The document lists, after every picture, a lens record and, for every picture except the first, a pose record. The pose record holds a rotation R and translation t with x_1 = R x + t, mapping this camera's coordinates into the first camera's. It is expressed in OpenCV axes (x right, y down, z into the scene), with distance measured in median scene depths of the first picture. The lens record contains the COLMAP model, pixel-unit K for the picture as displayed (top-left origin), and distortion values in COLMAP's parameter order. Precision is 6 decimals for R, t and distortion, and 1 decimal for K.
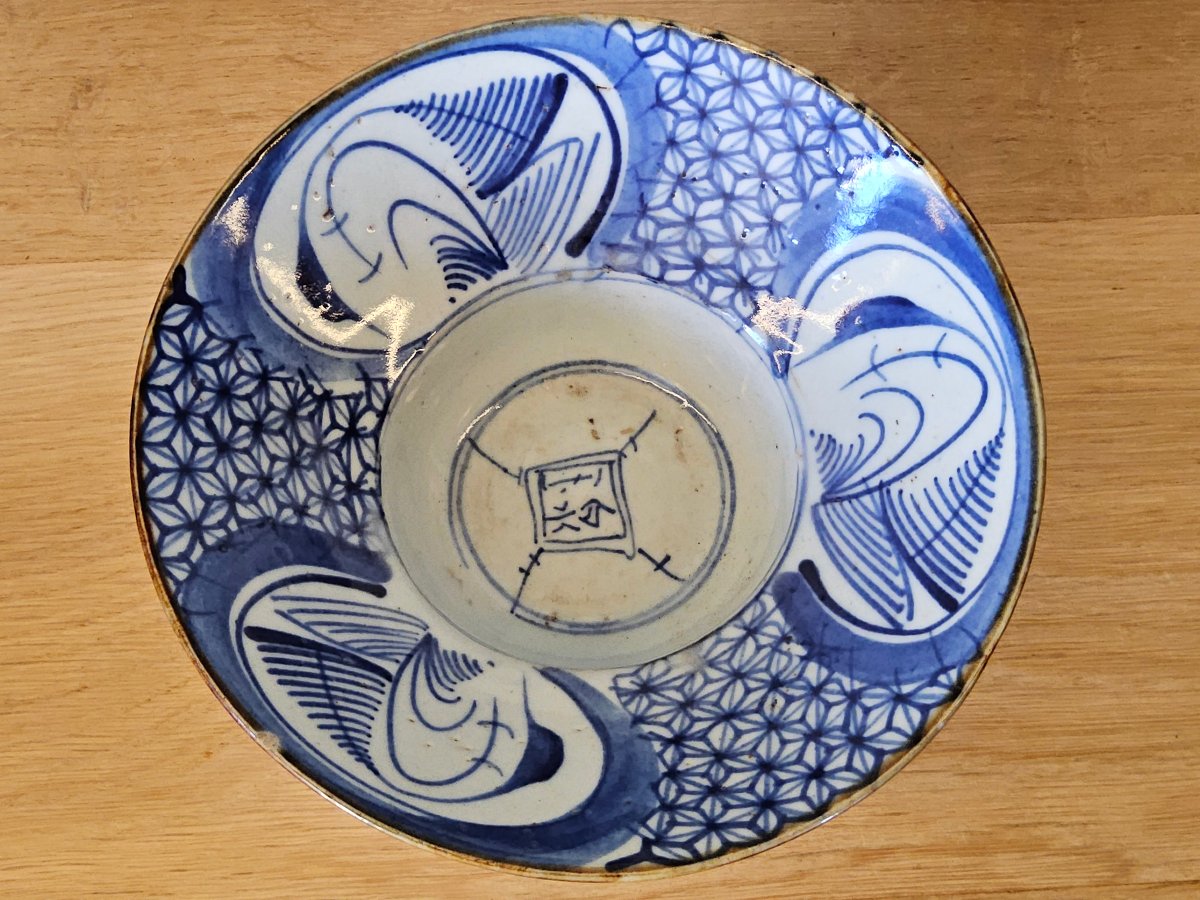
lens RADIAL K [[1805.0, 0, 600.8], [0, 1805.0, 447.9], [0, 0, 1]] dist [0.031825, 0.000000]
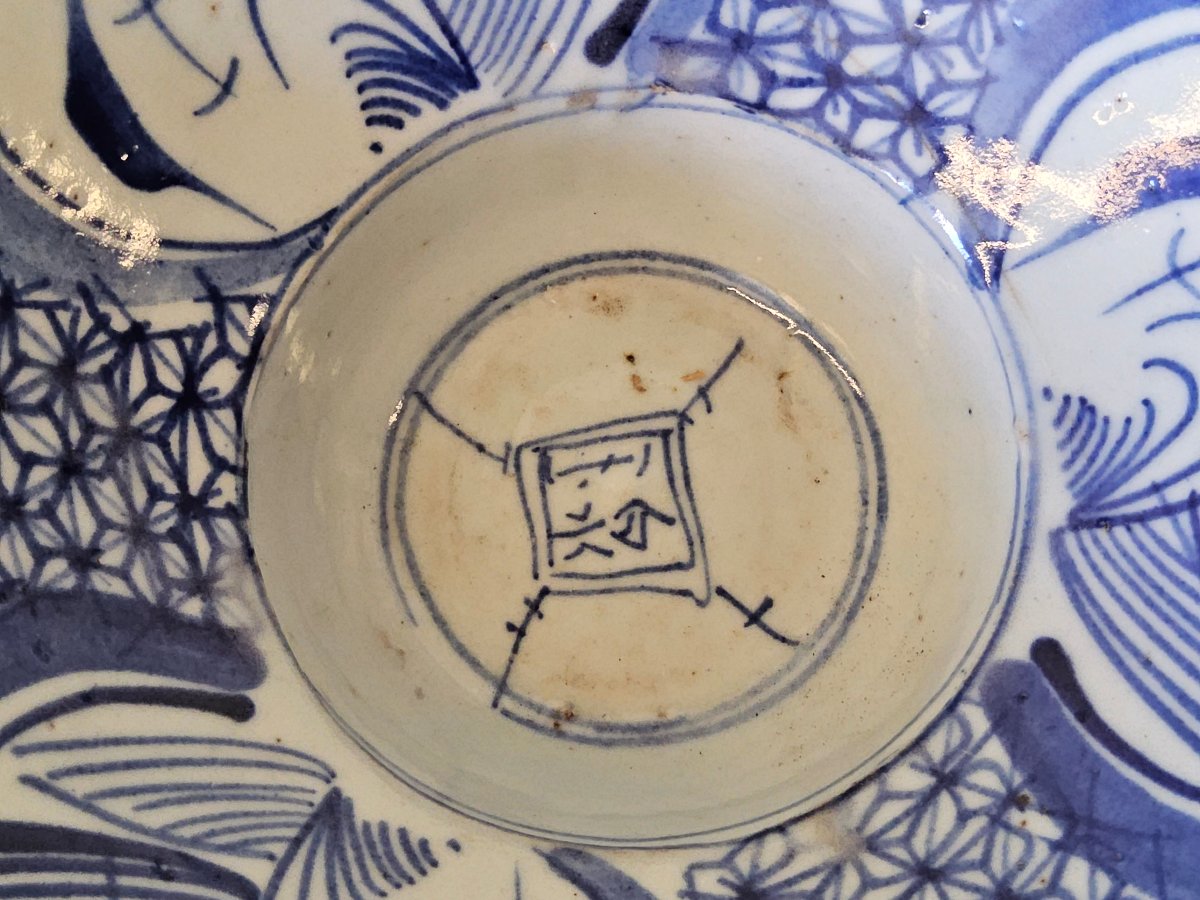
lens RADIAL K [[1805.0, 0, 606.6], [0, 1805.0, 448.1], [0, 0, 1]] dist [0.031825, 0.000000]
pose [[0.999955, -0.007664, 0.005670, -0.017419], [0.007097, 0.995543, 0.094042, -0.043432], [-0.006365, -0.093997, 0.995552, 0.460661]]
